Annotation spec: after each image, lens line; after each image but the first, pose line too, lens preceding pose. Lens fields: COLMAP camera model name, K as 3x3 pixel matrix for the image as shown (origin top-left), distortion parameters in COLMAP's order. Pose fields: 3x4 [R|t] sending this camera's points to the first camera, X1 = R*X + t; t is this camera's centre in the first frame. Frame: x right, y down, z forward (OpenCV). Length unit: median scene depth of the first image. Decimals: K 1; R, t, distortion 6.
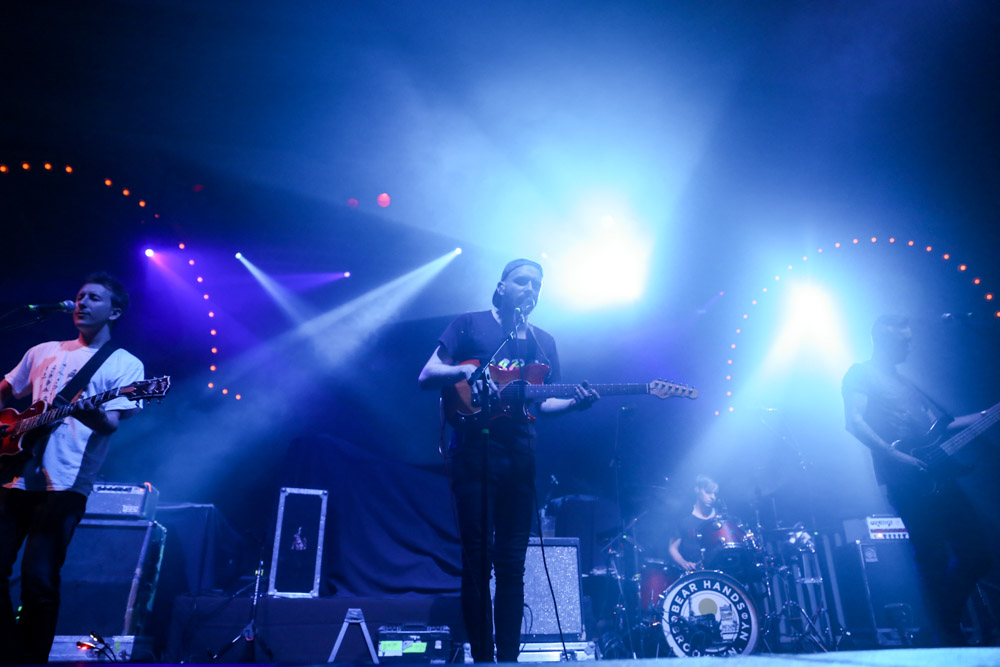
lens RADIAL K [[666.8, 0, 500.0], [0, 666.8, 333.5], [0, 0, 1]] dist [-0.100697, 0.069334]
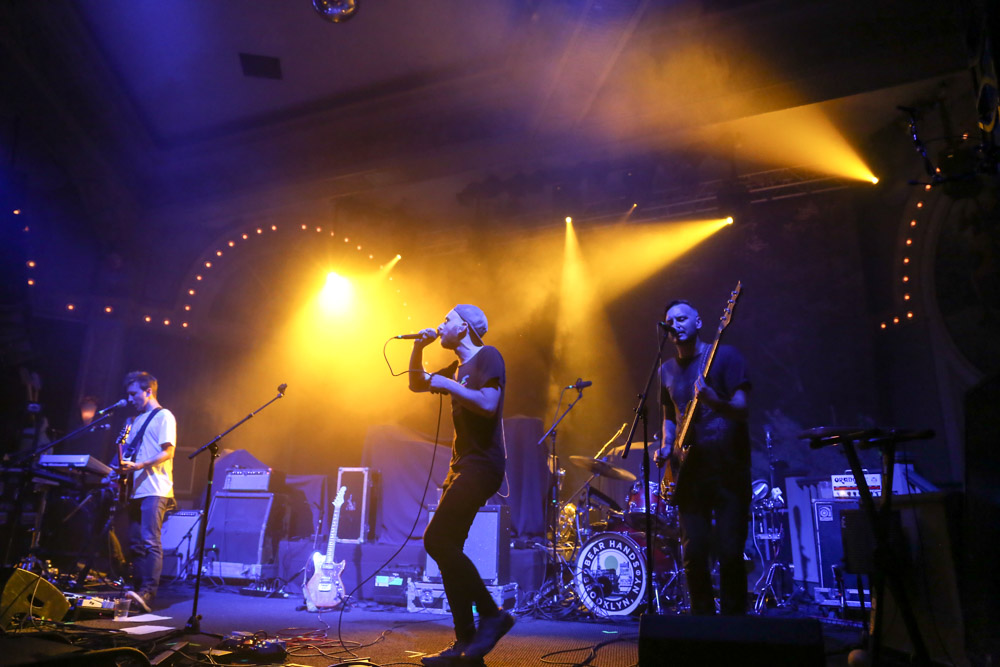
lens RADIAL K [[666.8, 0, 500.0], [0, 666.8, 333.5], [0, 0, 1]] dist [-0.100697, 0.069334]
pose [[0.852249, -0.127622, -0.507331, 0.792304], [0.200894, 0.975270, 0.092142, -0.124029], [0.483025, -0.180447, 0.856811, -0.021386]]
